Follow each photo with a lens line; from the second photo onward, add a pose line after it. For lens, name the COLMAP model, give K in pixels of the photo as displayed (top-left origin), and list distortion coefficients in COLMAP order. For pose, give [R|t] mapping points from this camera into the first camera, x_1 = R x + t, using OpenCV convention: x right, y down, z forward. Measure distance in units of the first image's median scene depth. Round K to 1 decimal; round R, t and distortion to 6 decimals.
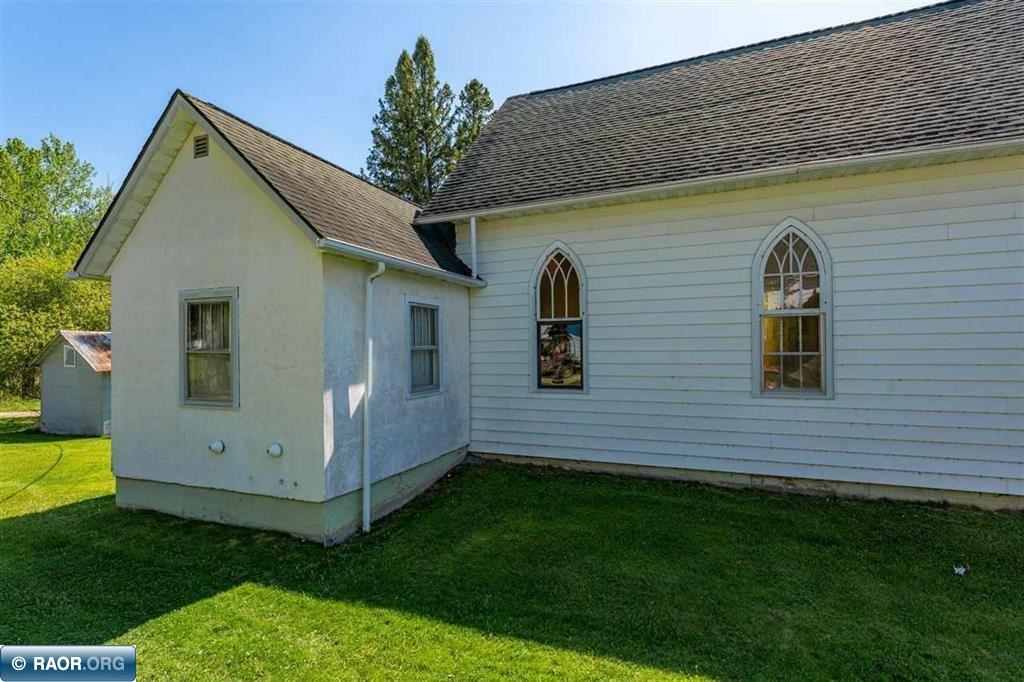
lens RADIAL K [[516.8, 0, 514.0], [0, 516.8, 338.6], [0, 0, 1]] dist [-0.002995, 0.000159]
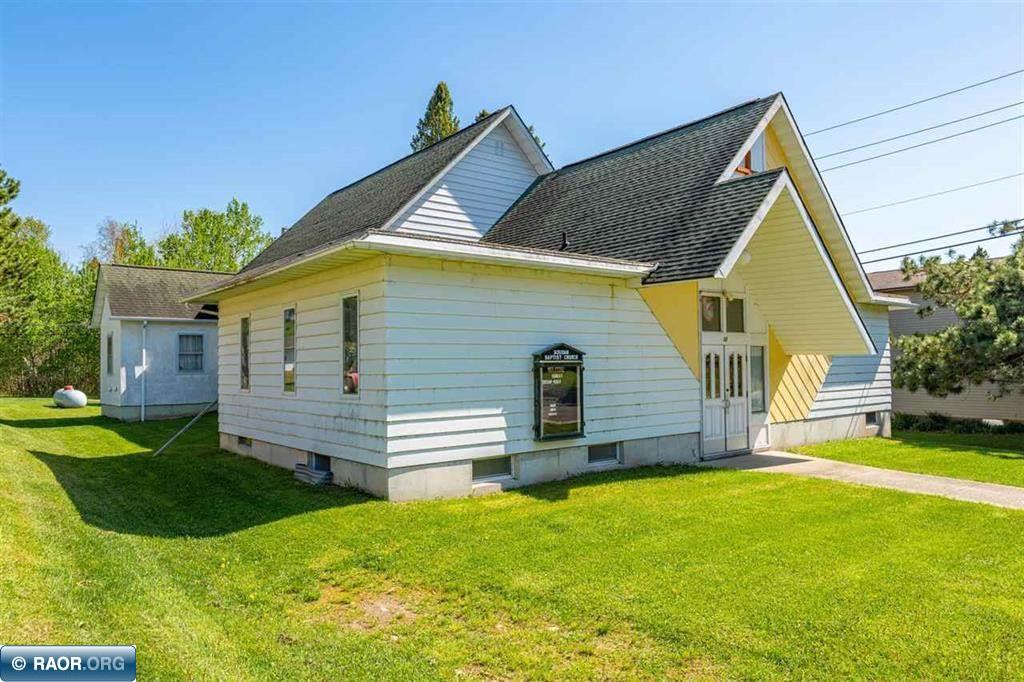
lens RADIAL K [[689.5, 0, 512.4], [0, 689.5, 341.9], [0, 0, 1]] dist [-0.004565, -0.000164]
pose [[0.882961, -0.012466, -0.469280, 2.718625], [0.005732, 0.999859, -0.015777, 0.026764], [0.469411, 0.011241, 0.882908, -1.100469]]
